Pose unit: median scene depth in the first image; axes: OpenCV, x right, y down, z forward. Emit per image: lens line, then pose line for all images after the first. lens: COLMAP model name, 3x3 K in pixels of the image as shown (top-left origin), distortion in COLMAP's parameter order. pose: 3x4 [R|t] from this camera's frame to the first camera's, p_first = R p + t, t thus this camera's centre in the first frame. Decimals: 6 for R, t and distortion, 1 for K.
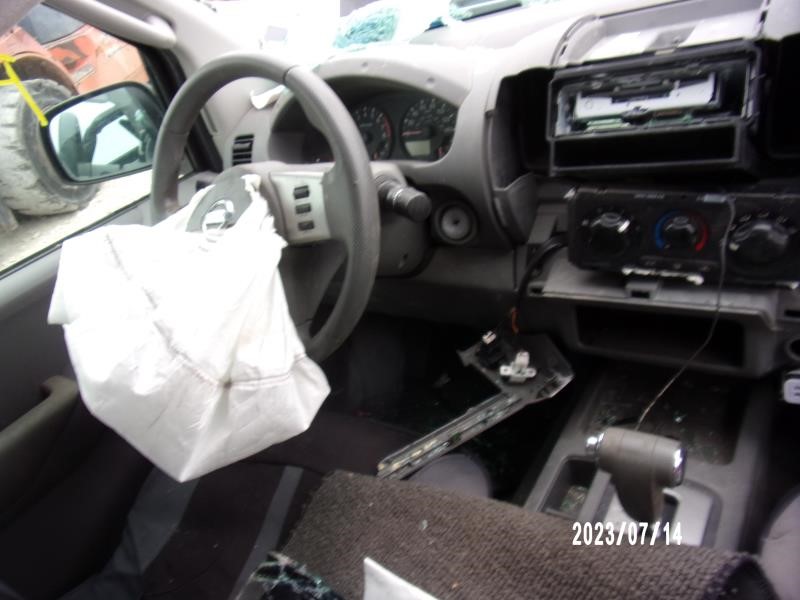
lens RADIAL K [[566.3, 0, 400.0], [0, 566.3, 300.0], [0, 0, 1]] dist [0.007321, 0.005952]
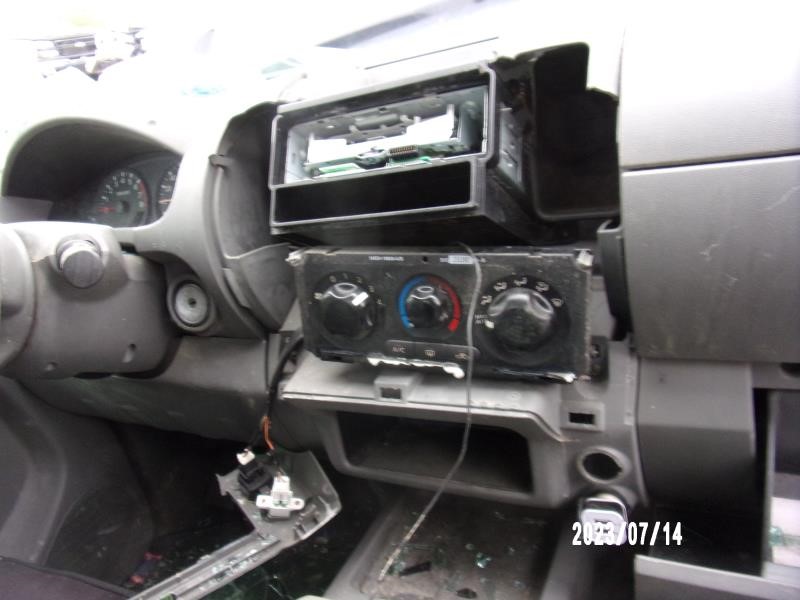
lens RADIAL K [[555.5, 0, 399.0], [0, 555.5, 322.2], [0, 0, 1]] dist [-0.017458, -0.000855]
pose [[0.993265, 0.020349, 0.114065, 0.354301], [0.000314, 0.983980, -0.178277, 0.028496], [-0.115865, 0.177112, 0.977347, 0.283385]]
